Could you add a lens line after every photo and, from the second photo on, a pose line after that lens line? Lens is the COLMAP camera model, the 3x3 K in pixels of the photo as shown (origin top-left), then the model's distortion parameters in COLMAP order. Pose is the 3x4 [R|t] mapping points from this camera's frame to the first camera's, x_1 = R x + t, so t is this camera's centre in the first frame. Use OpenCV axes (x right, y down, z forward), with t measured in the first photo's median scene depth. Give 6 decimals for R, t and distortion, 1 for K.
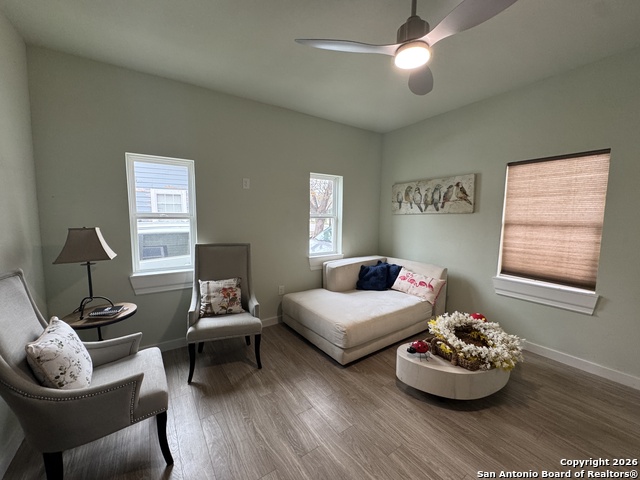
lens RADIAL K [[256.7, 0, 319.5], [0, 256.7, 241.7], [0, 0, 1]] dist [-0.004146, 0.000120]
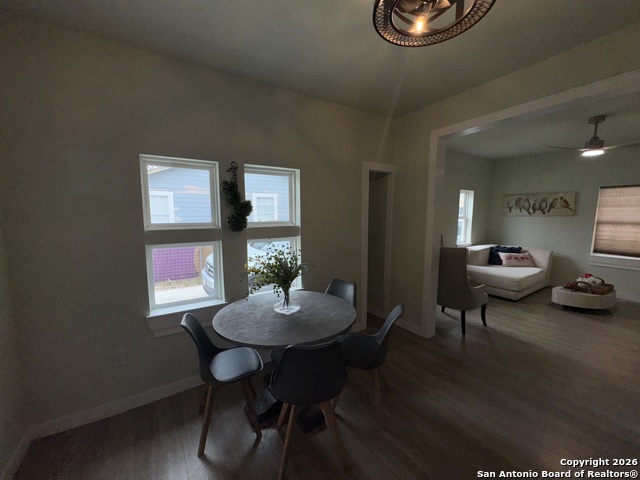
lens RADIAL K [[256.7, 0, 321.6], [0, 256.7, 240.4], [0, 0, 1]] dist [-0.004146, 0.000120]
pose [[0.999754, 0.000279, -0.022185, -1.207967], [-0.000171, 0.999988, 0.004895, 0.043918], [0.022186, -0.004890, 0.999742, -0.823731]]
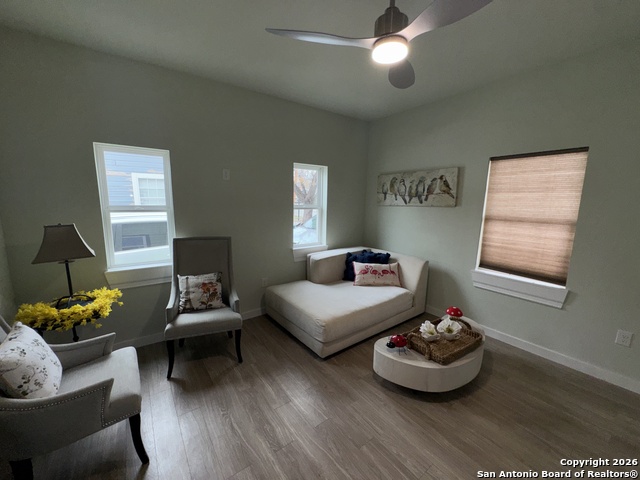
lens RADIAL K [[256.7, 0, 319.3], [0, 256.7, 241.7], [0, 0, 1]] dist [-0.004146, 0.000120]
pose [[0.999374, 0.002892, 0.035258, 0.039212], [-0.005020, 0.998161, 0.060416, -0.041962], [-0.035018, -0.060556, 0.997550, 0.009218]]
